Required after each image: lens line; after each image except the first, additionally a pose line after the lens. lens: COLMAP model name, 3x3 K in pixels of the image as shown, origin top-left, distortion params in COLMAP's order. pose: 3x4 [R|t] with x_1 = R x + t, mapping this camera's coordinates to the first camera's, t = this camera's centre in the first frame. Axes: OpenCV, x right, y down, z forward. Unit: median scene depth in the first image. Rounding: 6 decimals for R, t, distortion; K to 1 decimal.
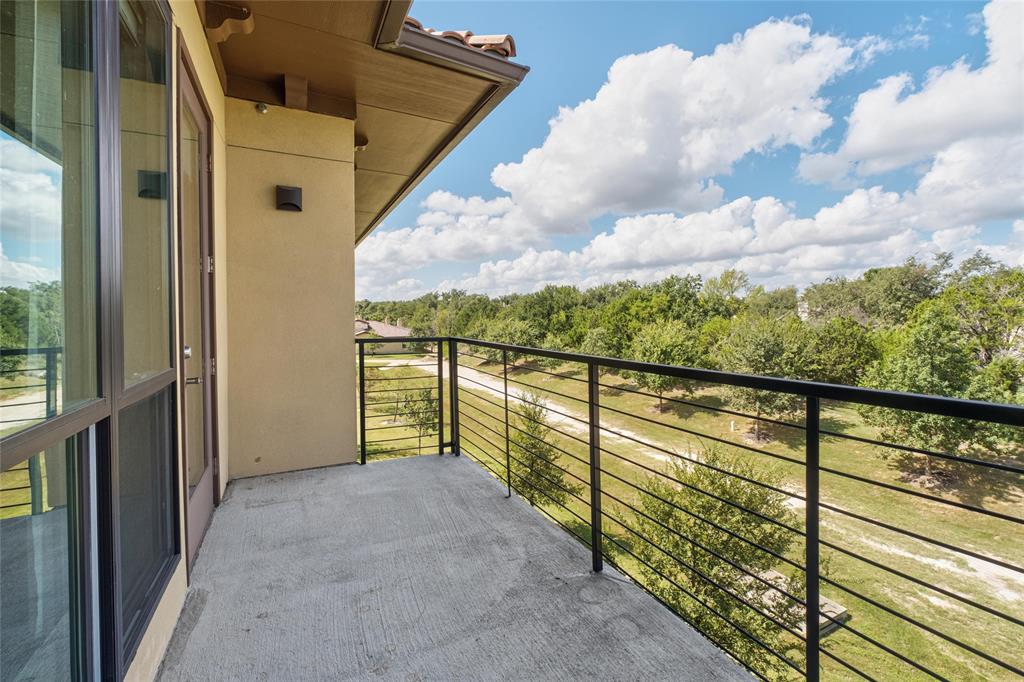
lens RADIAL K [[445.5, 0, 516.9], [0, 445.5, 316.0], [0, 0, 1]] dist [-0.022250, 0.007569]
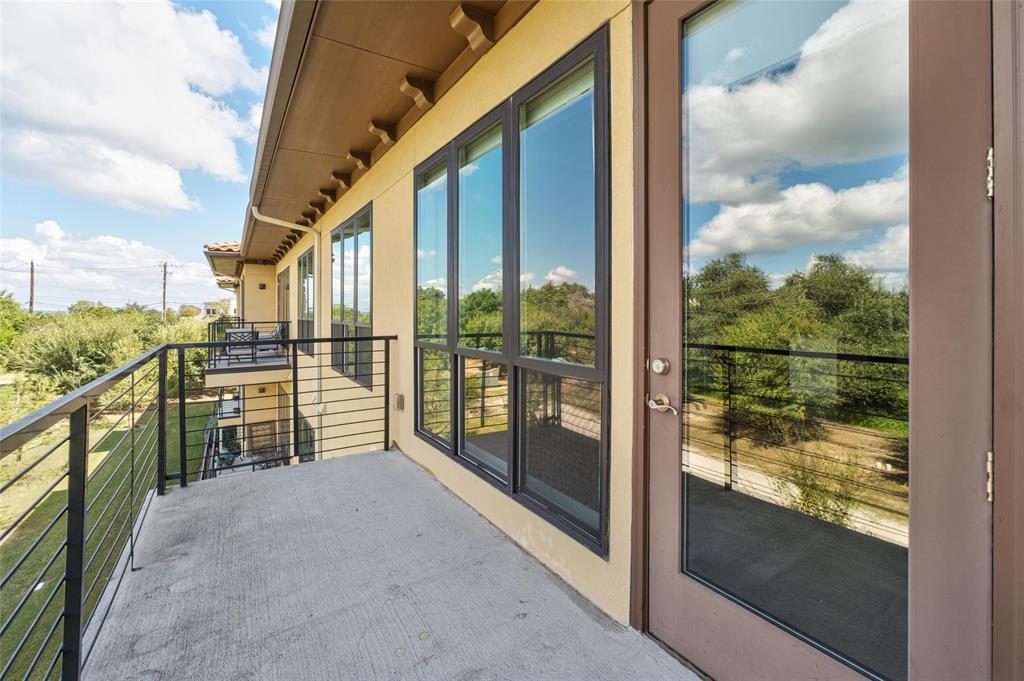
lens RADIAL K [[445.5, 0, 516.9], [0, 445.5, 315.5], [0, 0, 1]] dist [-0.022250, 0.007569]
pose [[-0.993331, 0.010253, -0.114843, -0.282927], [0.009555, 0.999932, 0.006627, -0.014463], [0.114903, 0.005485, -0.993362, 1.253514]]
